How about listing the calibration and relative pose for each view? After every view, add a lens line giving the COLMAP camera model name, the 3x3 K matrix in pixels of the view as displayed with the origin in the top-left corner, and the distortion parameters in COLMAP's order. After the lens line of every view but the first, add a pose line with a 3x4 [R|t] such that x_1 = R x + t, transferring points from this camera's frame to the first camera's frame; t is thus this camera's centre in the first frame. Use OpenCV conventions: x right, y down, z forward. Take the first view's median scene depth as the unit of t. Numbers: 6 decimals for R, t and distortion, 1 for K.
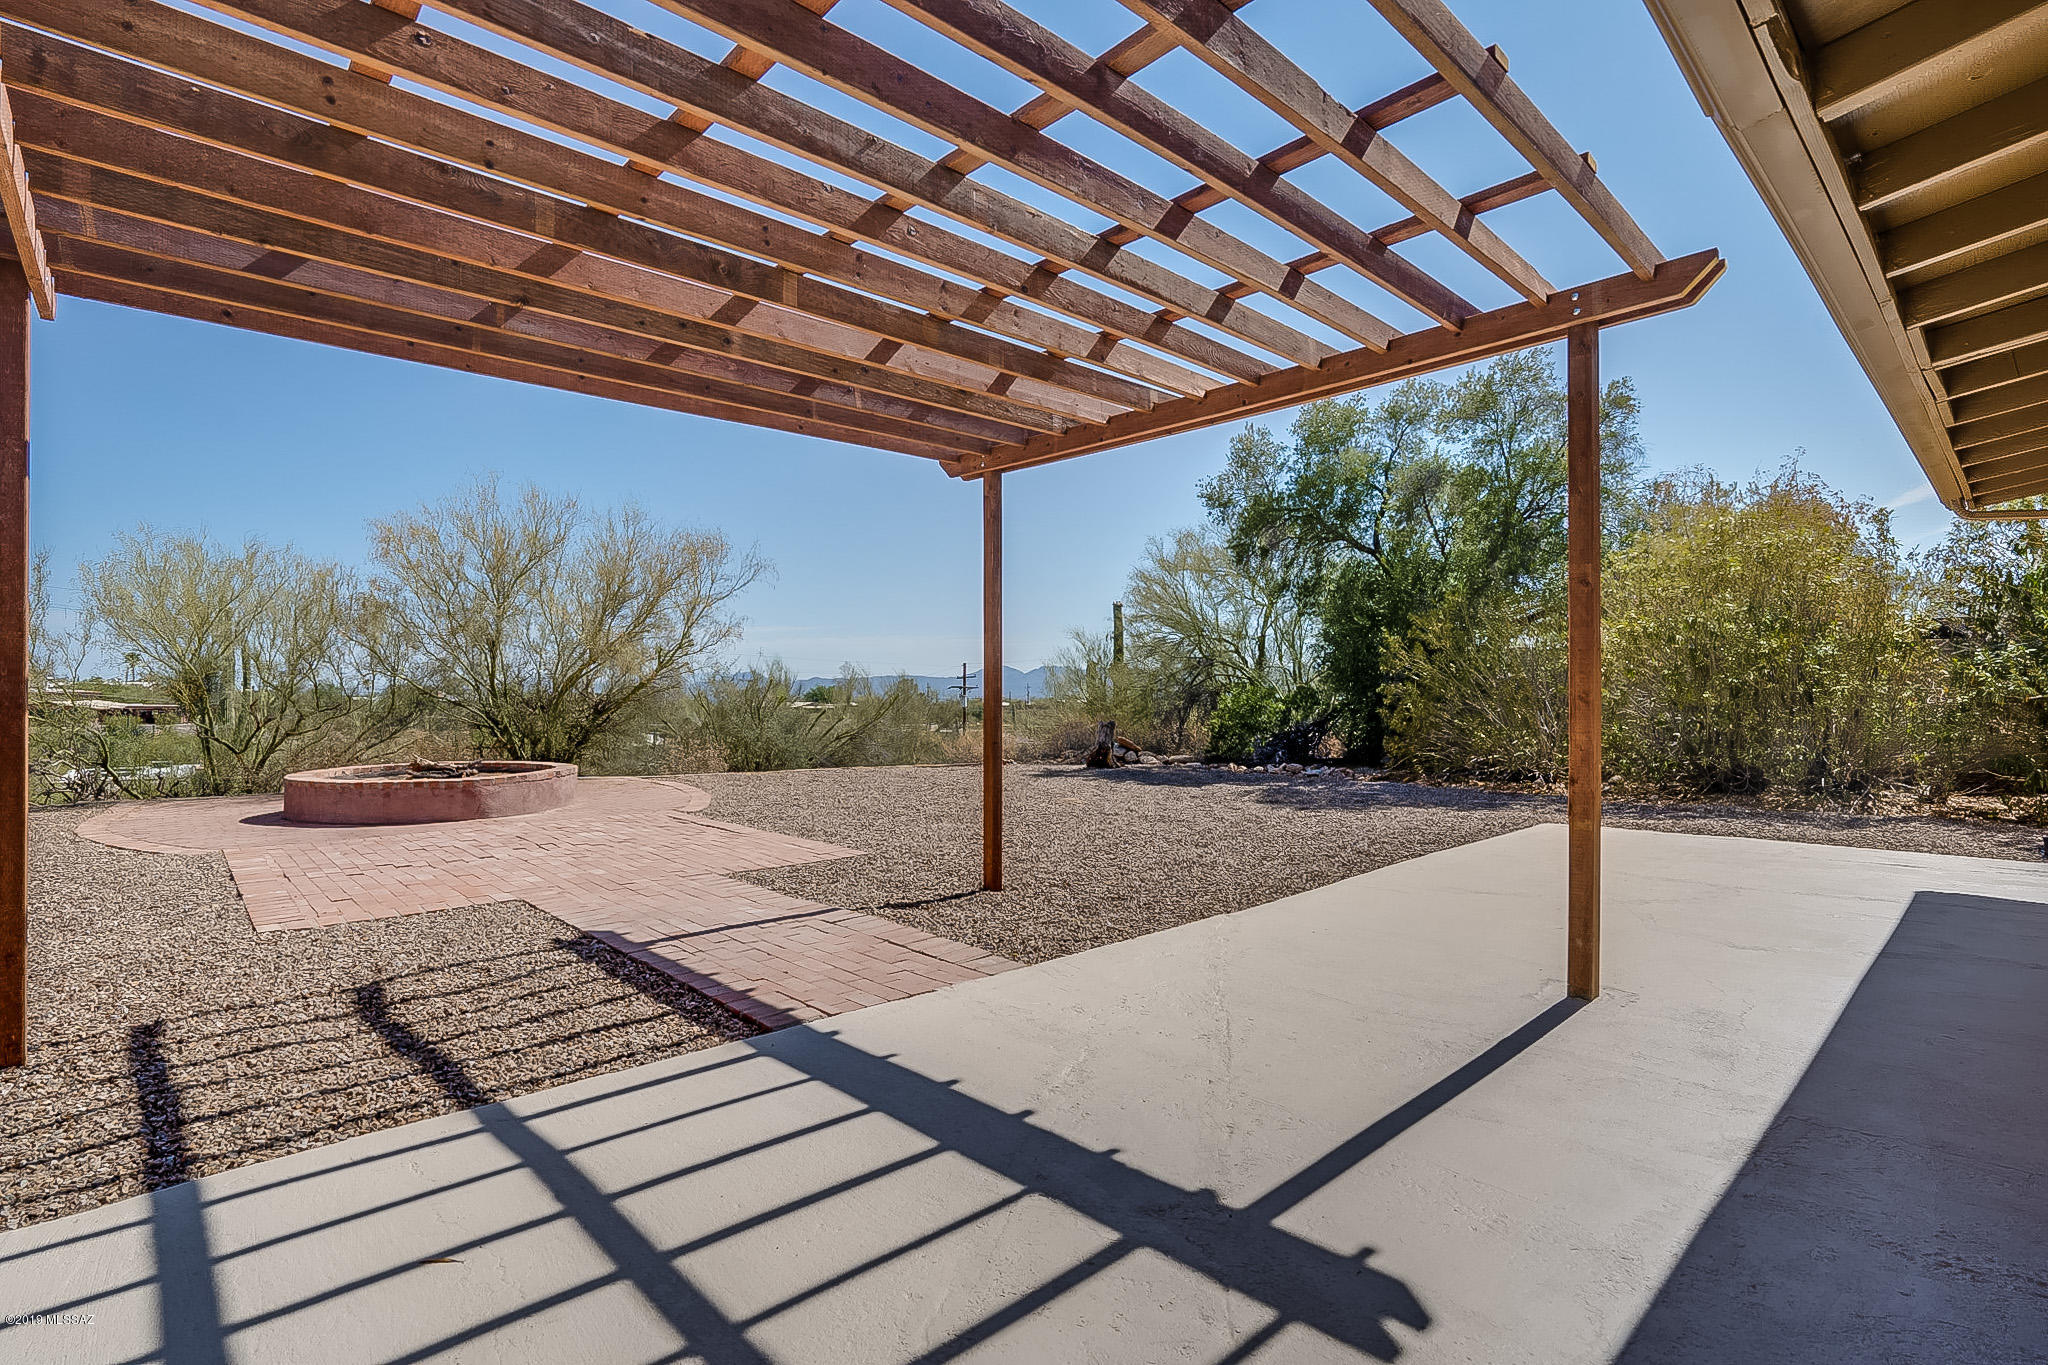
lens RADIAL K [[956.5, 0, 1022.3], [0, 956.5, 687.2], [0, 0, 1]] dist [-0.036356, 0.001316]
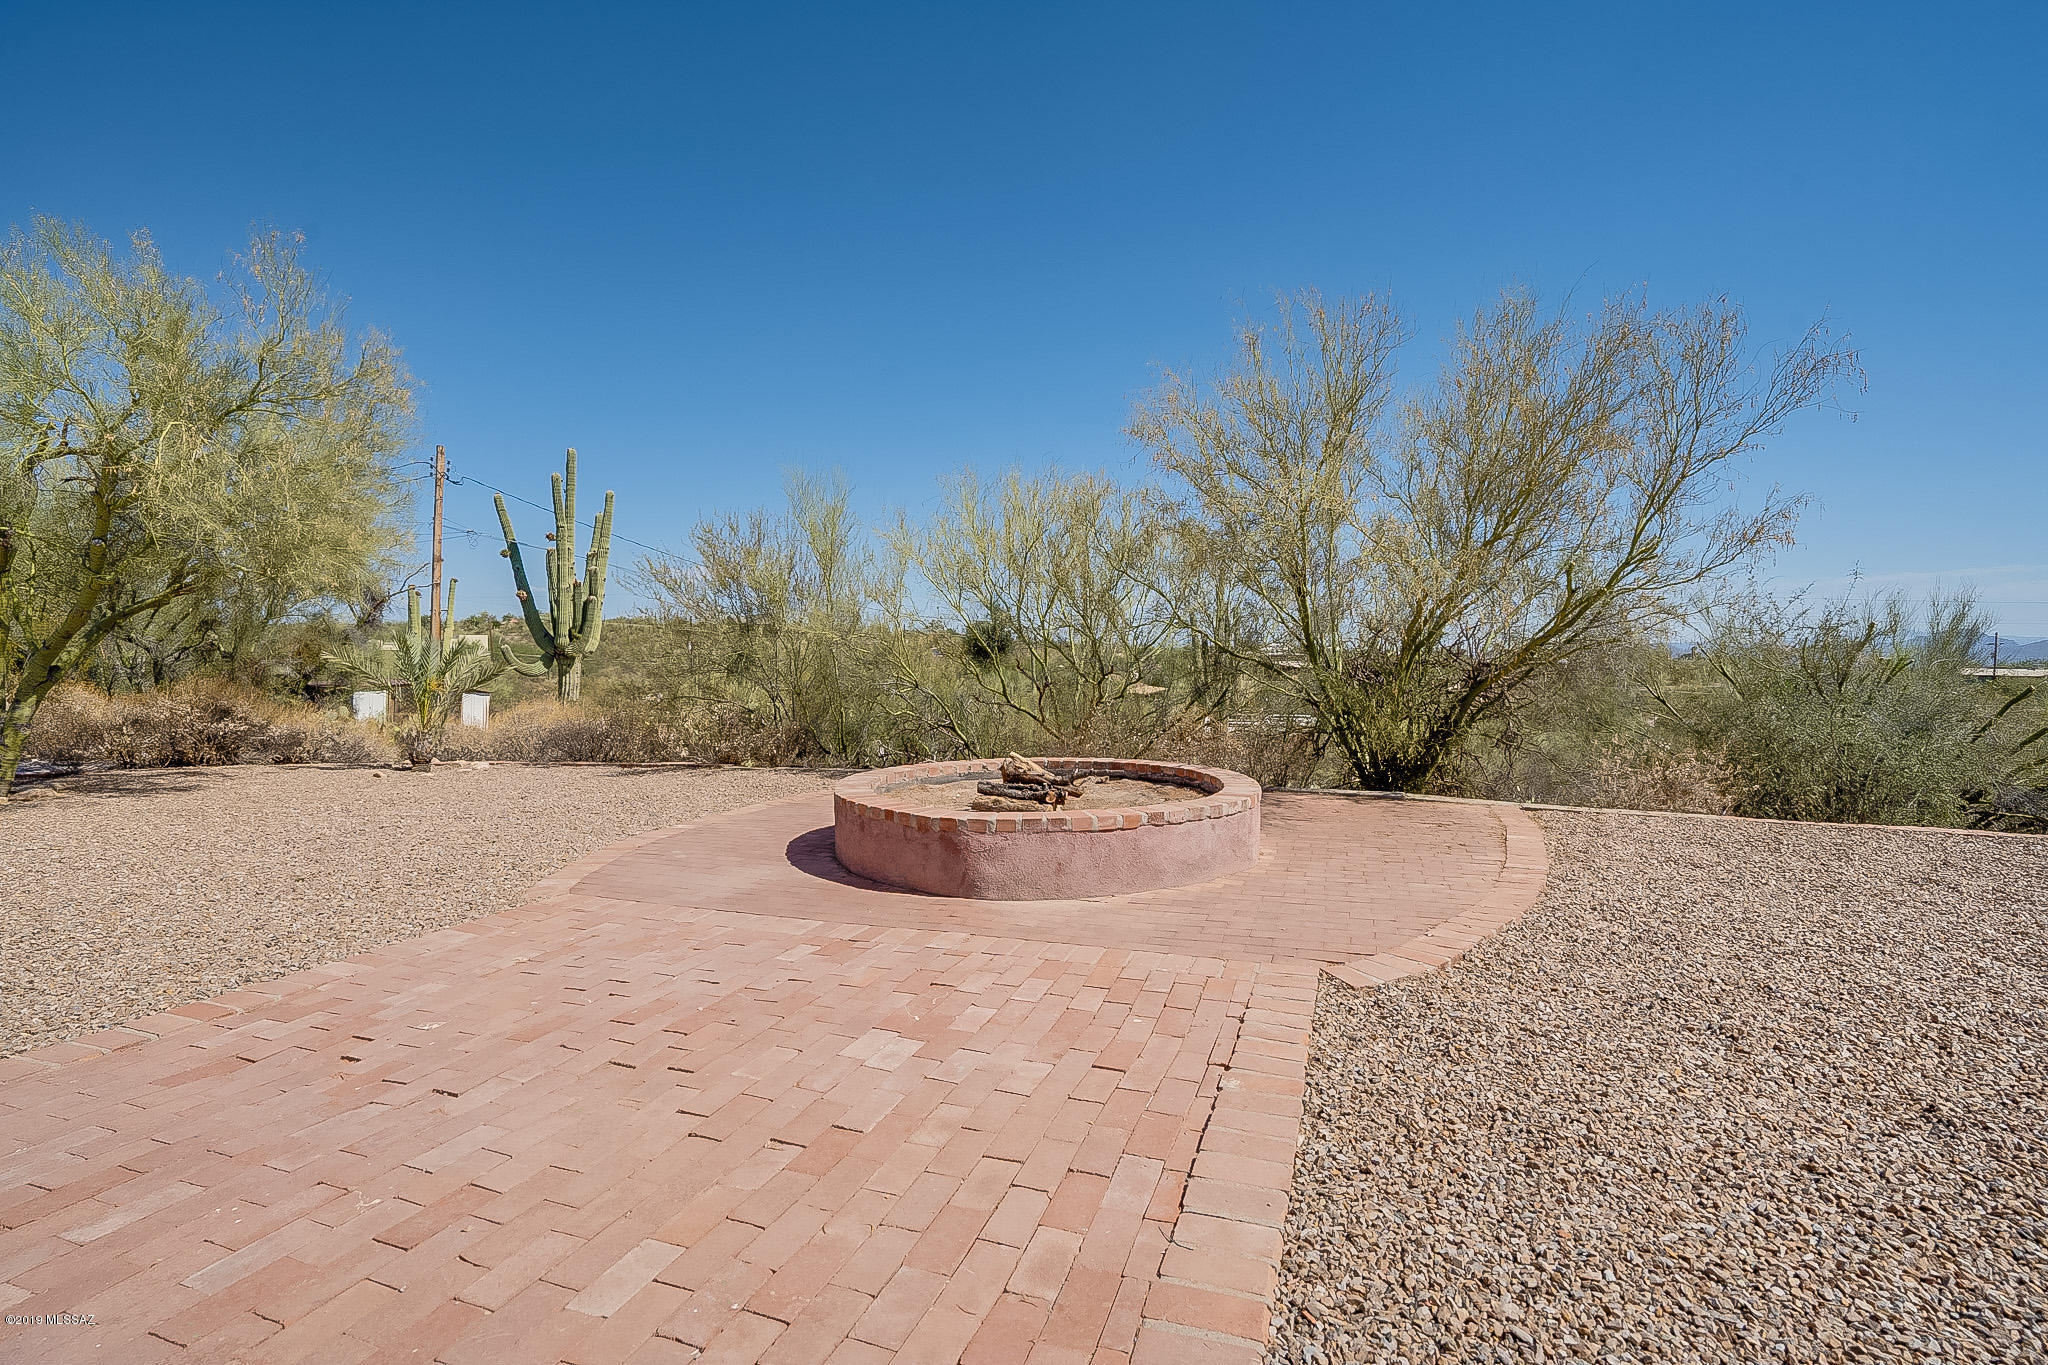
lens RADIAL K [[956.5, 0, 1025.2], [0, 956.5, 682.1], [0, 0, 1]] dist [-0.036356, 0.001316]
pose [[0.481169, 0.025300, -0.876262, -0.070657], [0.007102, 0.999438, 0.032756, 0.004653], [0.876599, -0.021984, 0.480719, 0.486660]]
